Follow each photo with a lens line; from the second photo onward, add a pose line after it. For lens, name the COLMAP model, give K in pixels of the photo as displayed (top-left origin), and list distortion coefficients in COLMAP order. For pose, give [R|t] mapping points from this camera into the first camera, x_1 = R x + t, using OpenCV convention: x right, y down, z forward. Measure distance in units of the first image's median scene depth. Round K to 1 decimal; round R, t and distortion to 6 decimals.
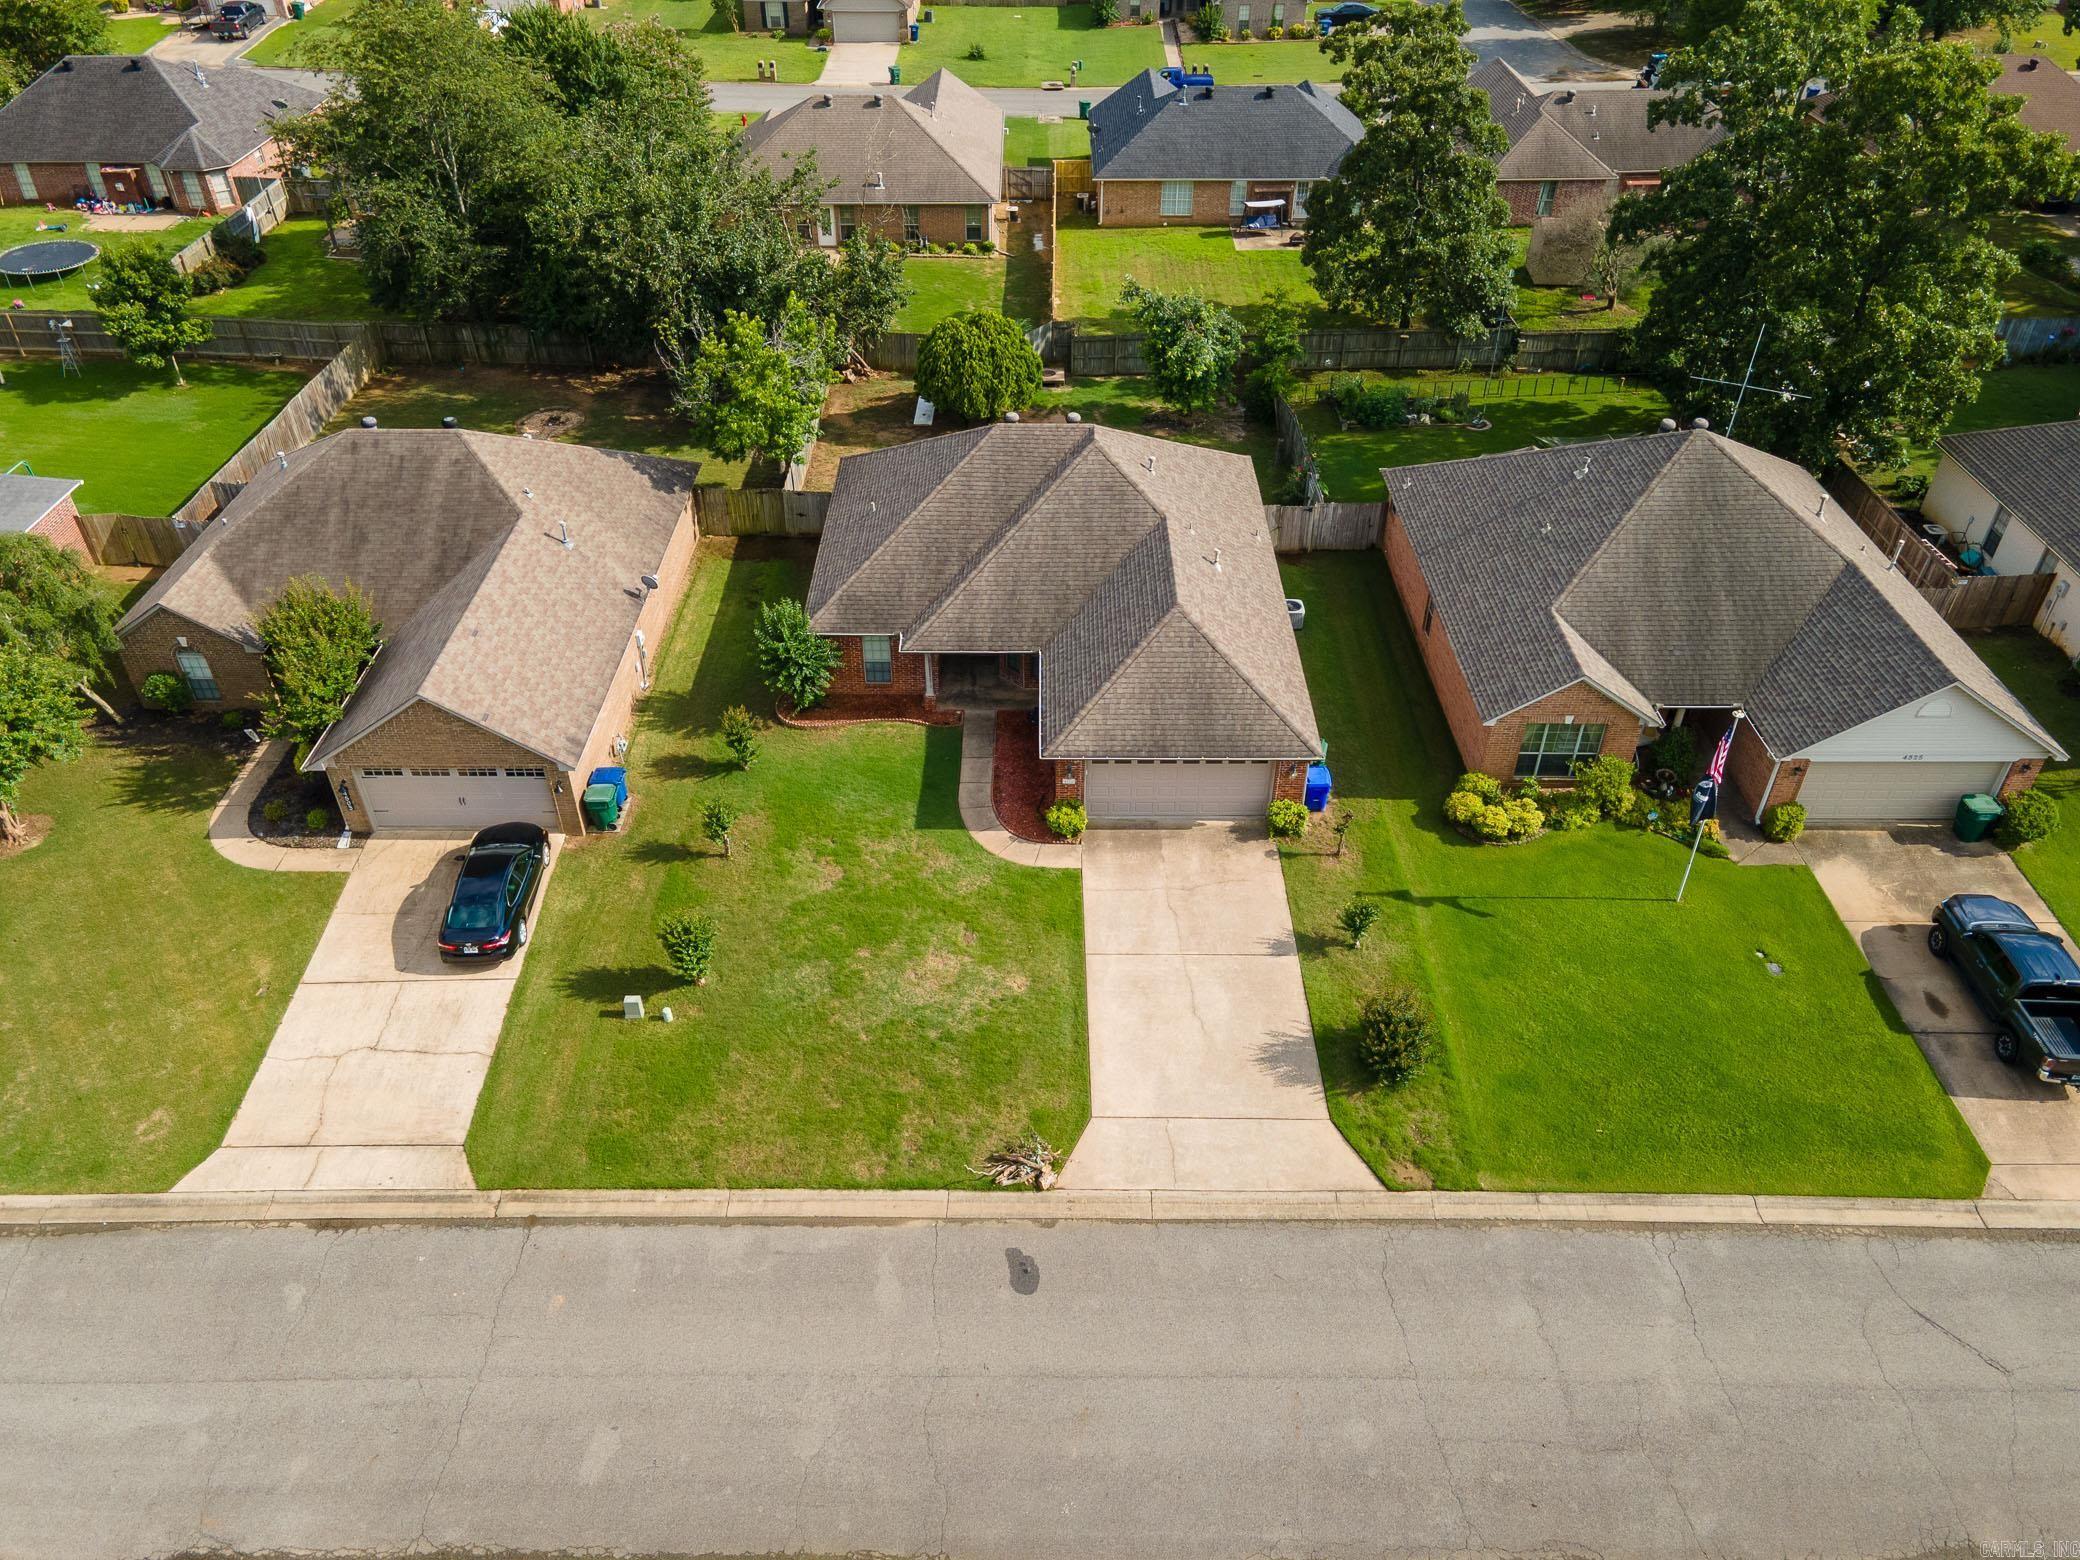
lens RADIAL K [[1521.7, 0, 1034.3], [0, 1521.7, 777.2], [0, 0, 1]] dist [0.022113, 0.045841]
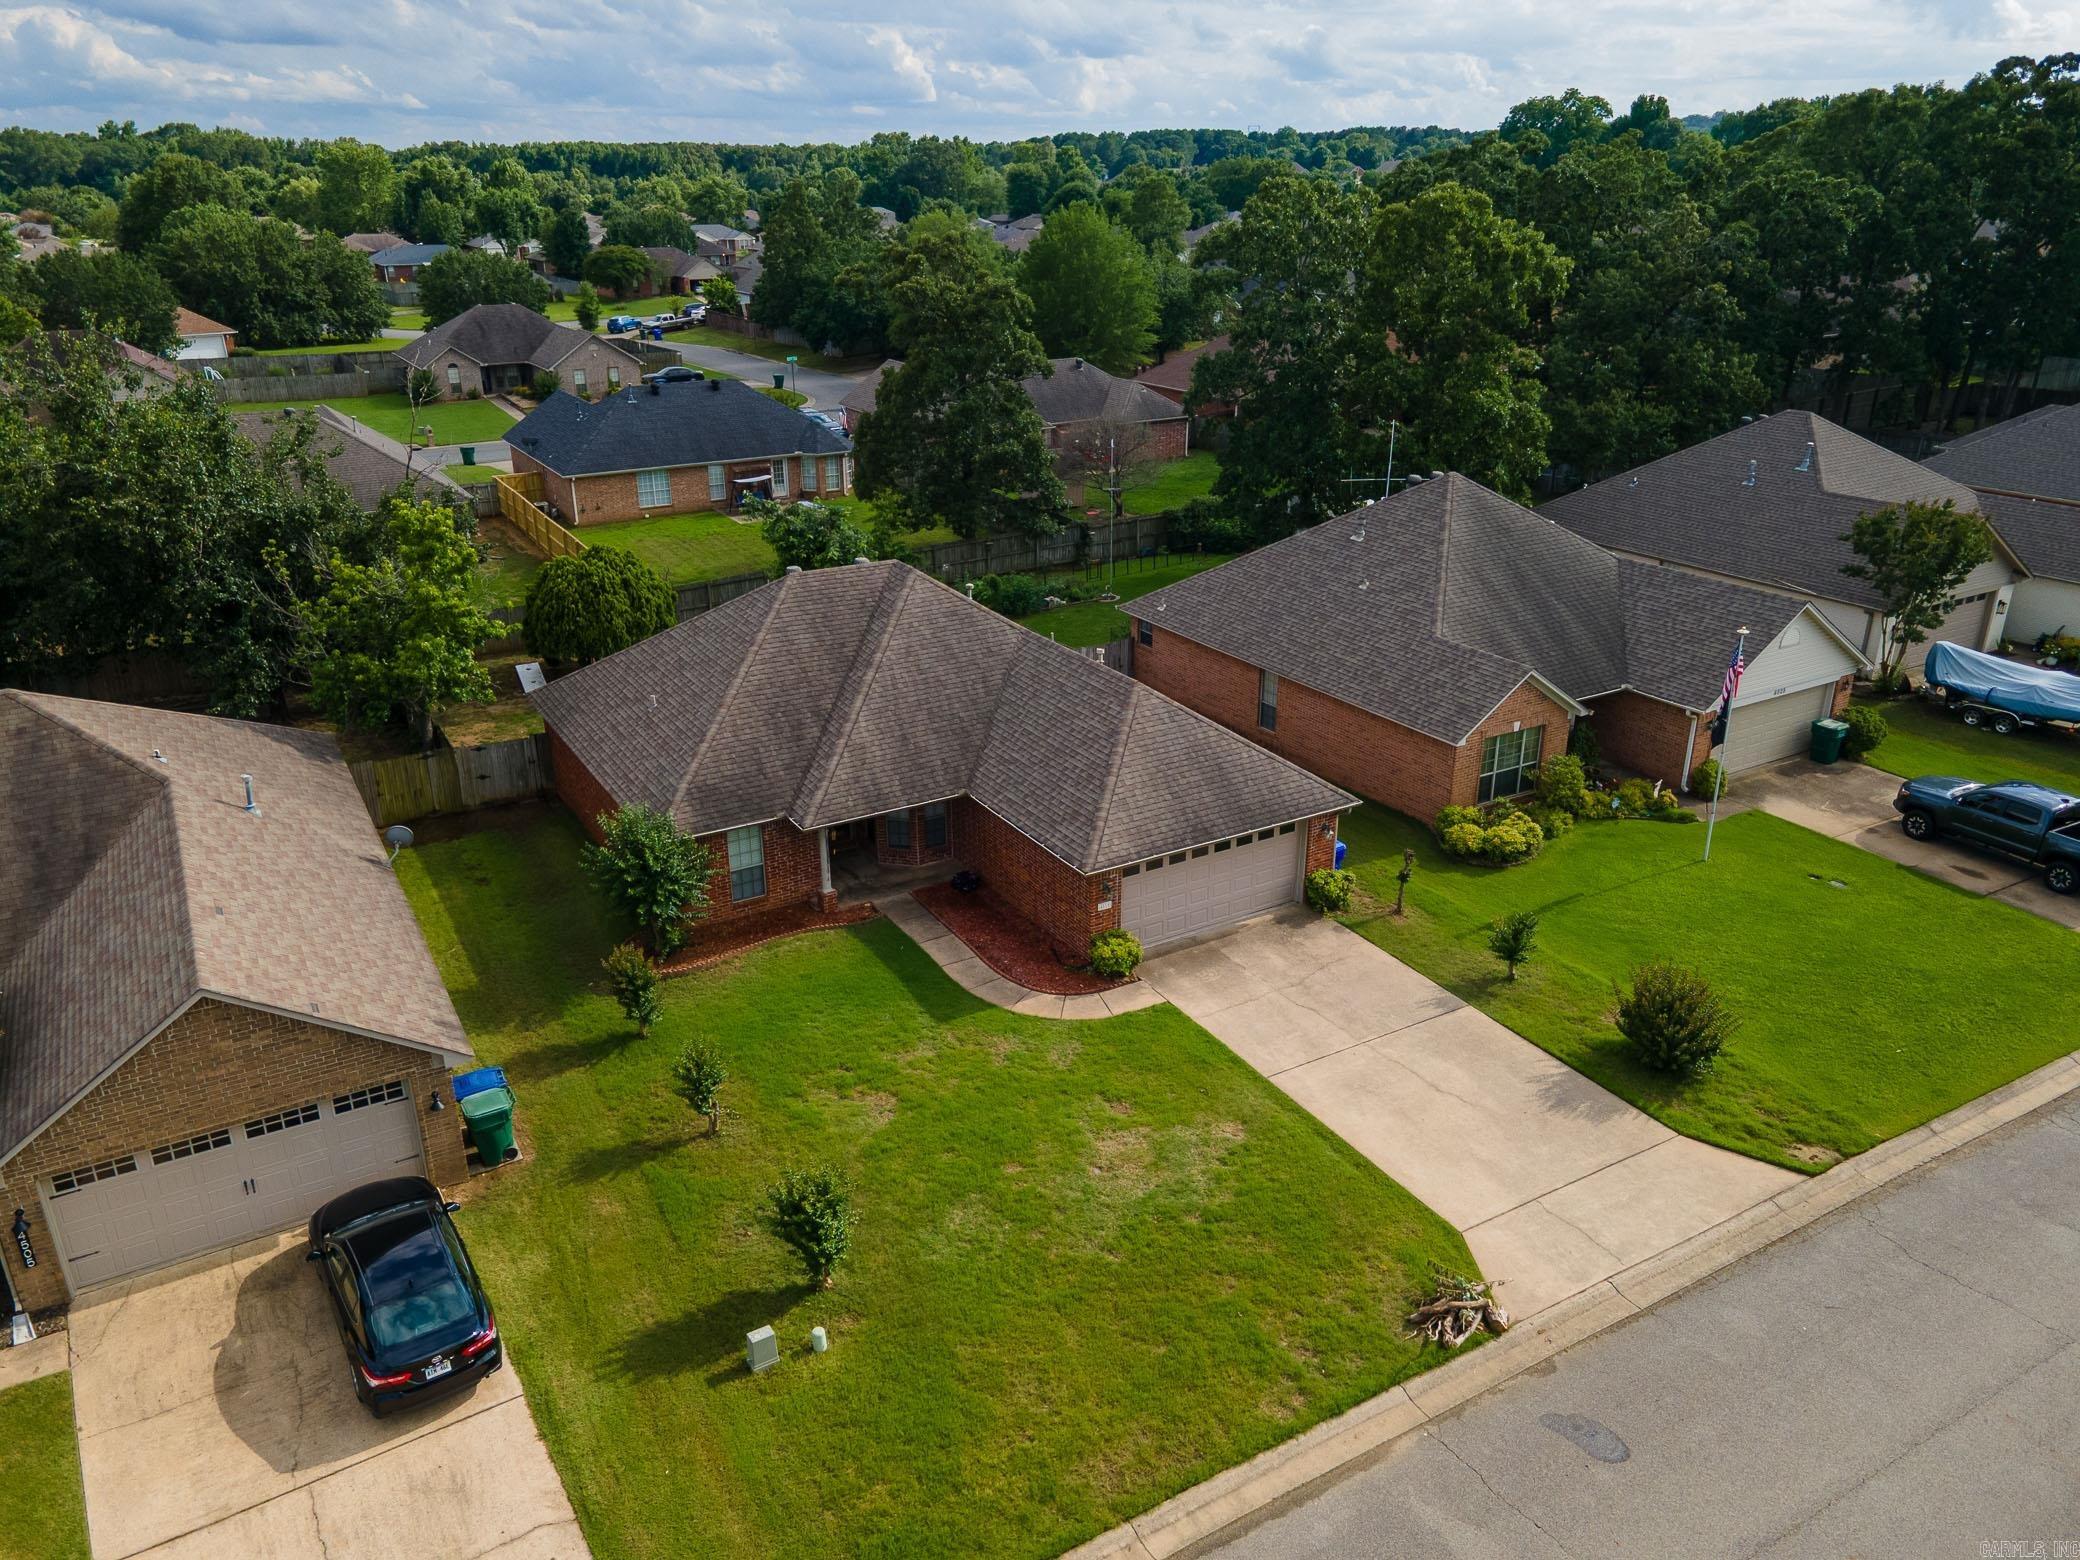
lens RADIAL K [[1521.7, 0, 1035.0], [0, 1521.7, 770.2], [0, 0, 1]] dist [0.022113, 0.045841]
pose [[0.859952, -0.193640, 0.472215, -0.370150], [0.317037, 0.927745, -0.196920, 0.081692], [-0.399963, 0.319051, 0.859206, 0.319836]]
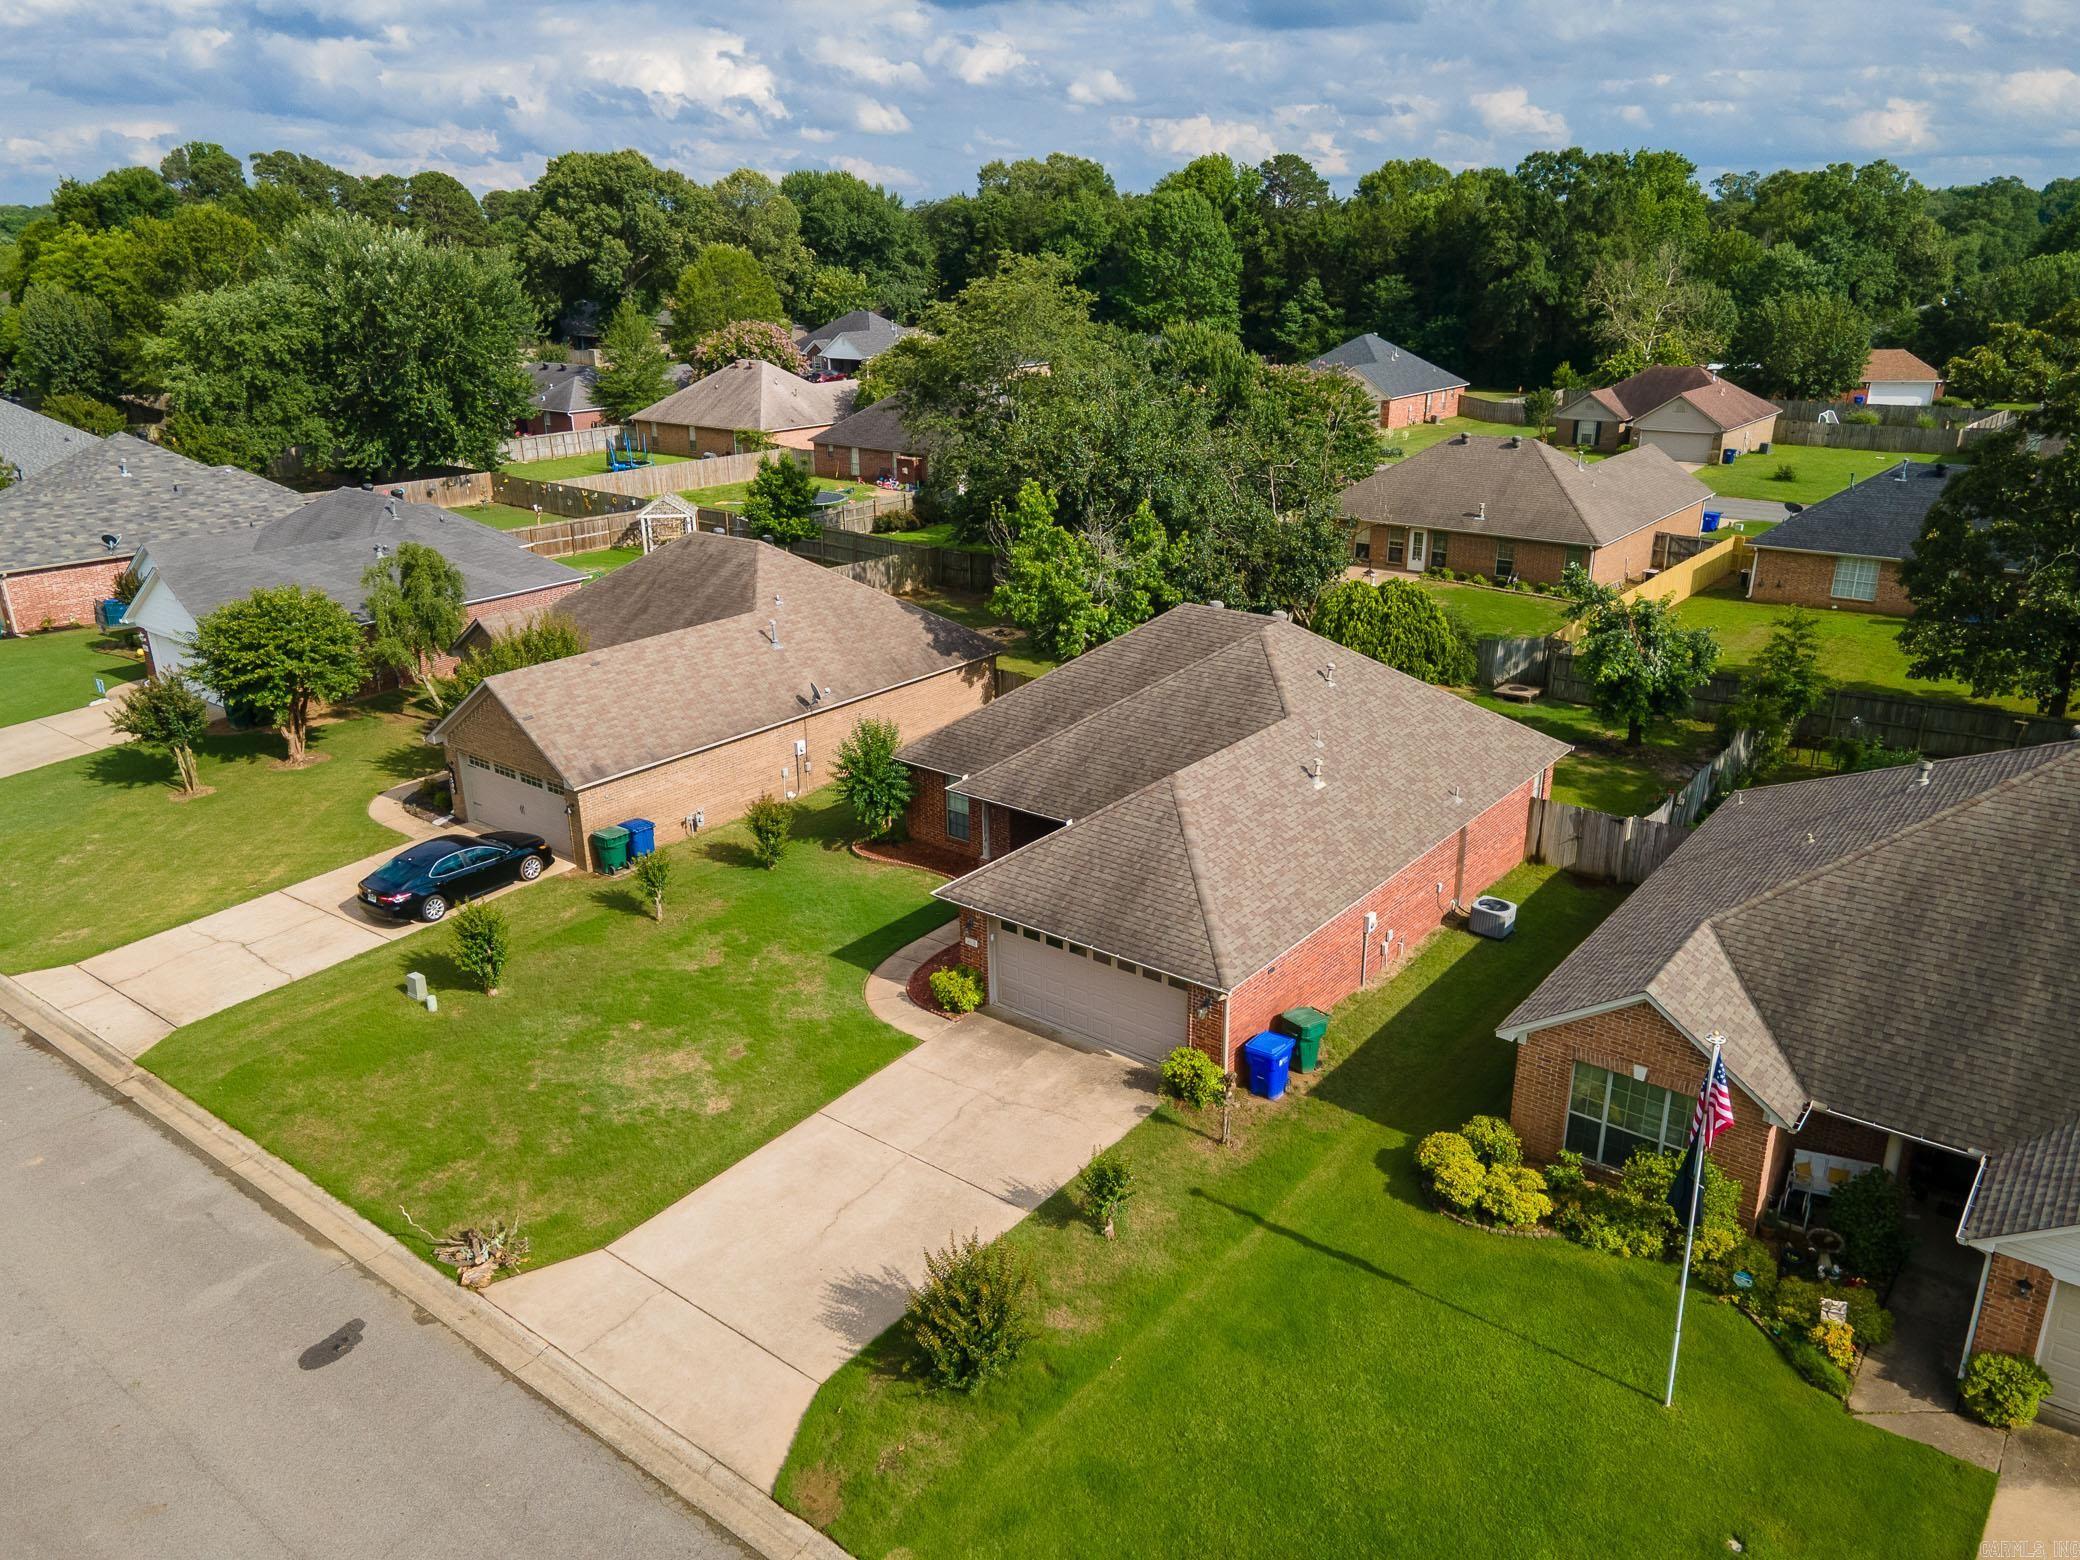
lens RADIAL K [[1521.7, 0, 1036.1], [0, 1521.7, 789.1], [0, 0, 1]] dist [0.022113, 0.045841]
pose [[0.787630, 0.205318, -0.580934, 0.505438], [-0.368434, 0.912655, -0.176965, 0.058748], [0.493858, 0.353418, 0.794481, 0.353676]]
